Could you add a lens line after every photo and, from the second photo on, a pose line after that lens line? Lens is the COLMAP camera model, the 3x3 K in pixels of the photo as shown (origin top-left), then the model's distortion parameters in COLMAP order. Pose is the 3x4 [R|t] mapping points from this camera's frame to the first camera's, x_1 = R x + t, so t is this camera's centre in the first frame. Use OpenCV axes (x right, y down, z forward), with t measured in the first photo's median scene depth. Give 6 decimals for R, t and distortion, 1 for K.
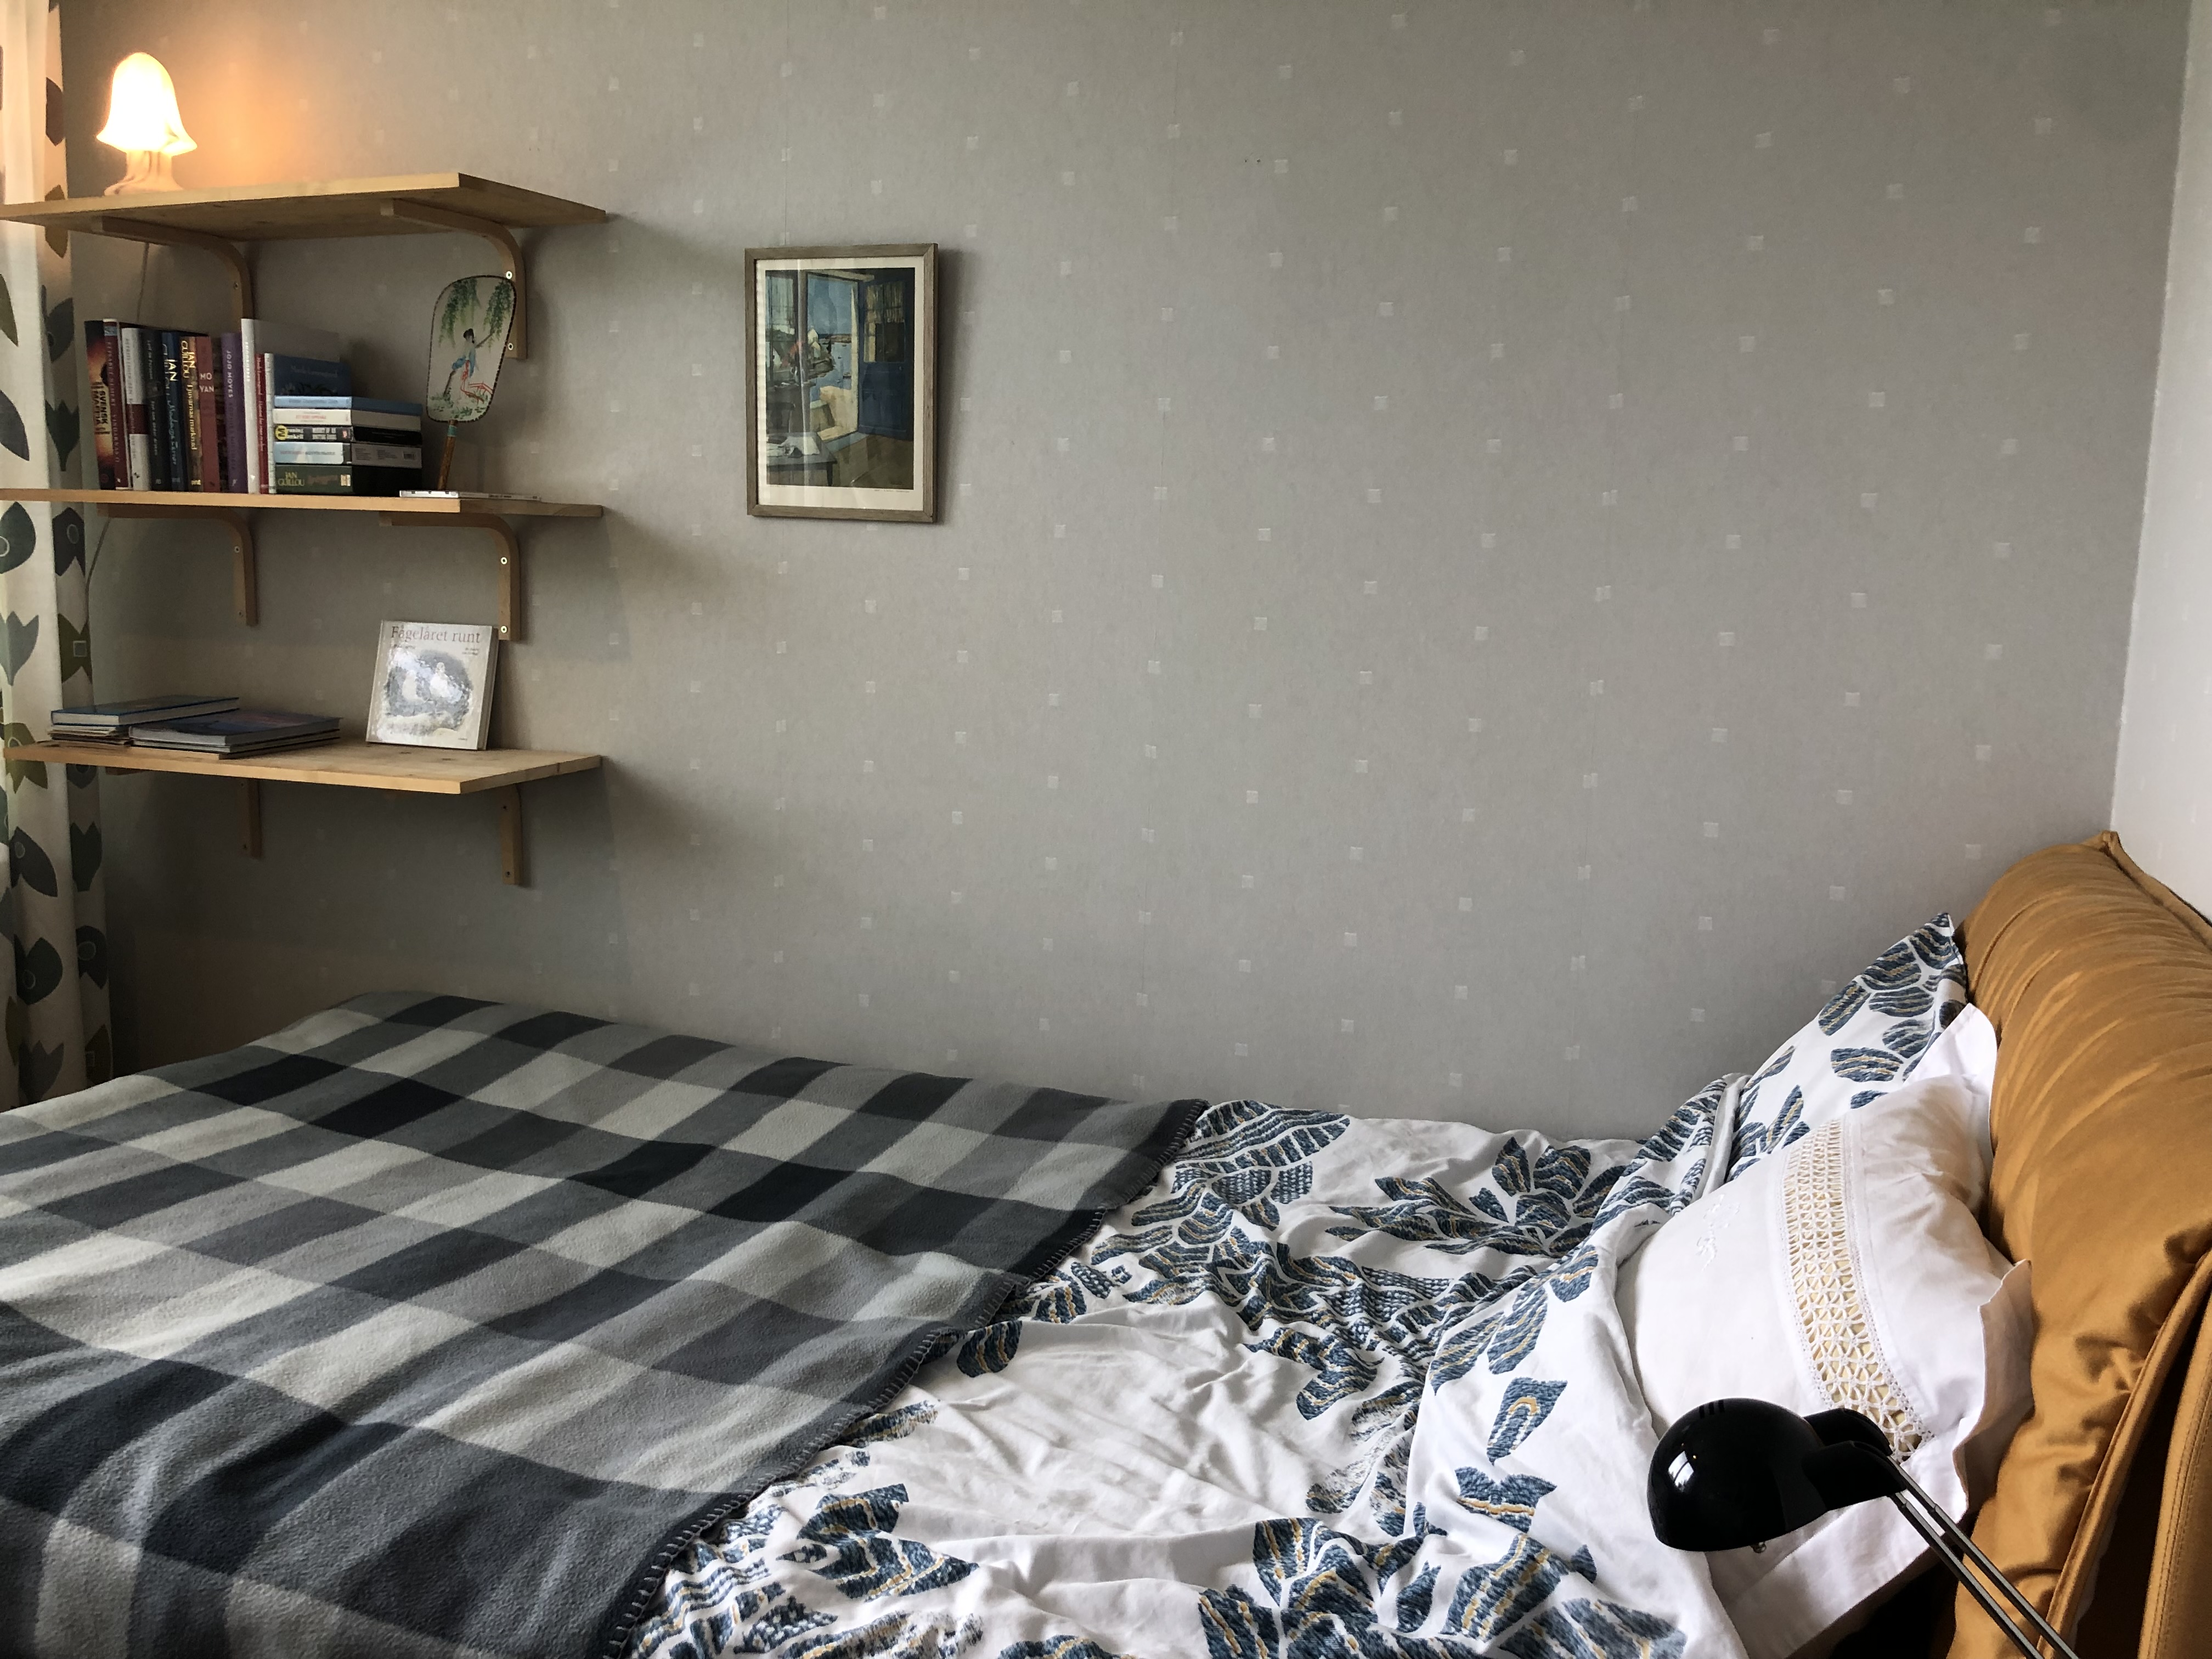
lens RADIAL K [[1770.3, 0, 1110.1], [0, 1770.3, 855.5], [0, 0, 1]] dist [0.001195, 0.003042]
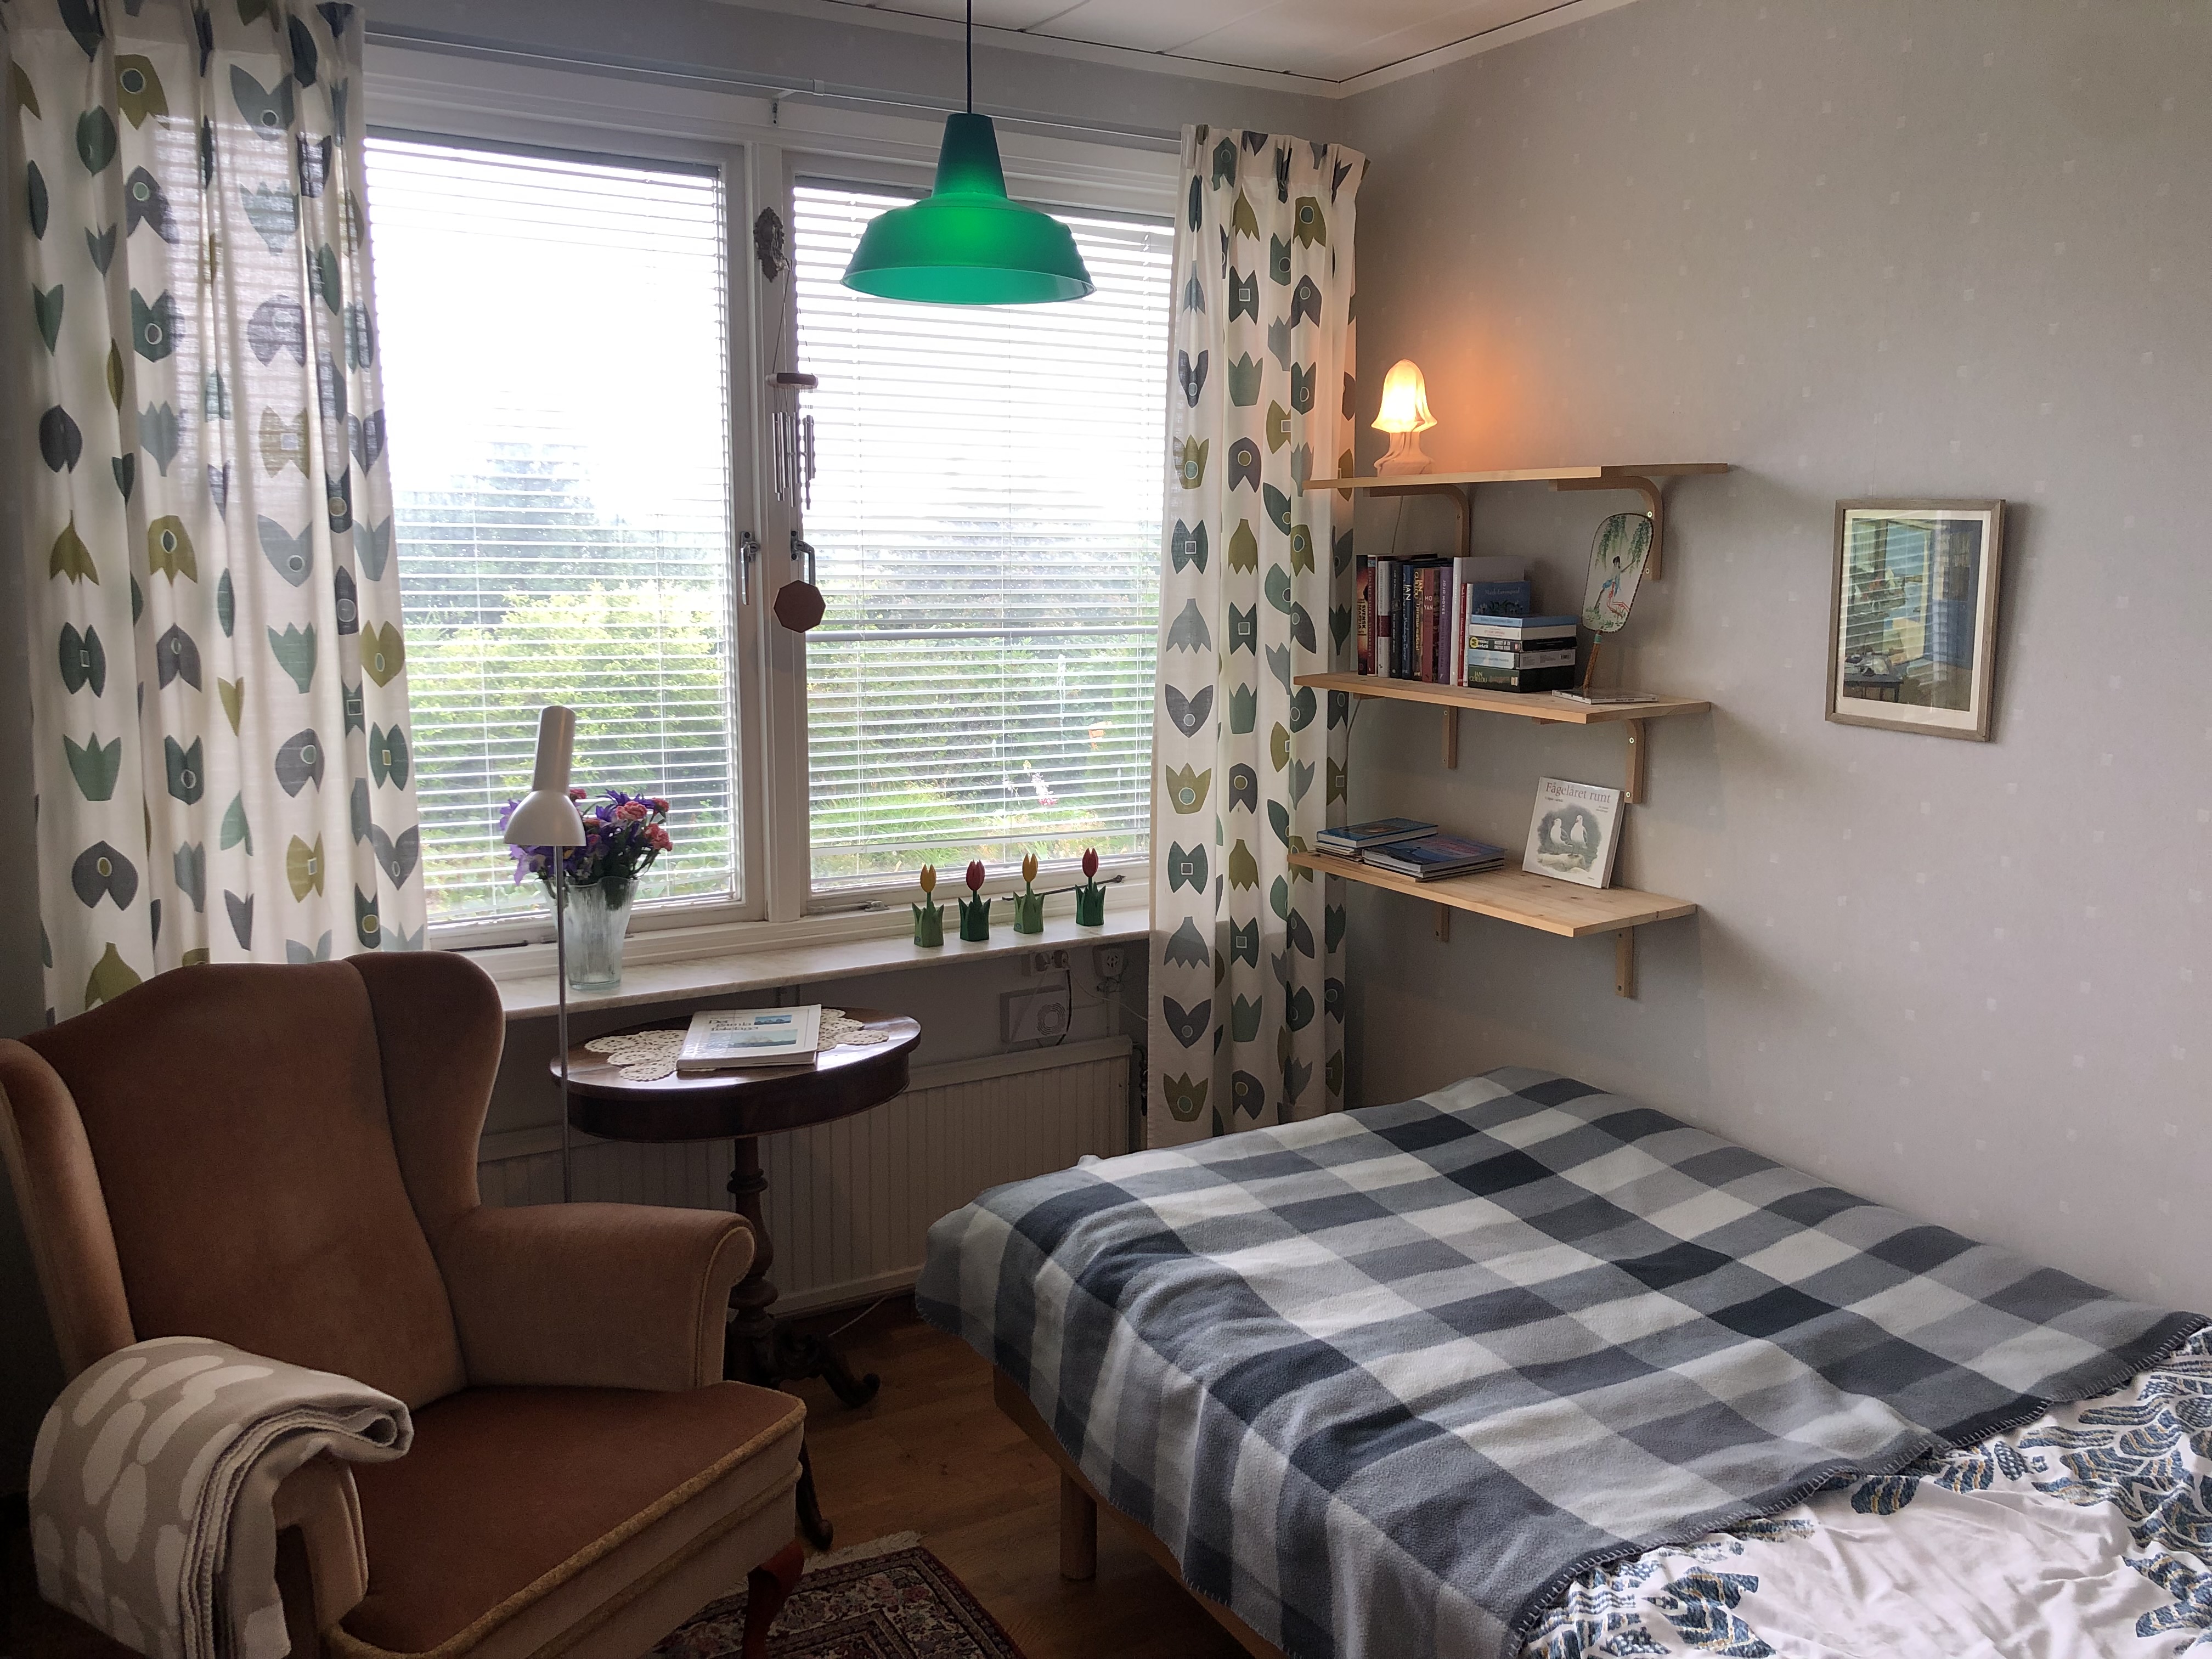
lens RADIAL K [[1823.7, 0, 1103.4], [0, 1823.7, 799.2], [0, 0, 1]] dist [0.010491, 0.008916]
pose [[0.771885, 0.065402, -0.632389, 0.245205], [-0.062879, 0.997671, 0.026430, -0.177497], [0.632645, 0.019363, 0.774200, -0.303683]]
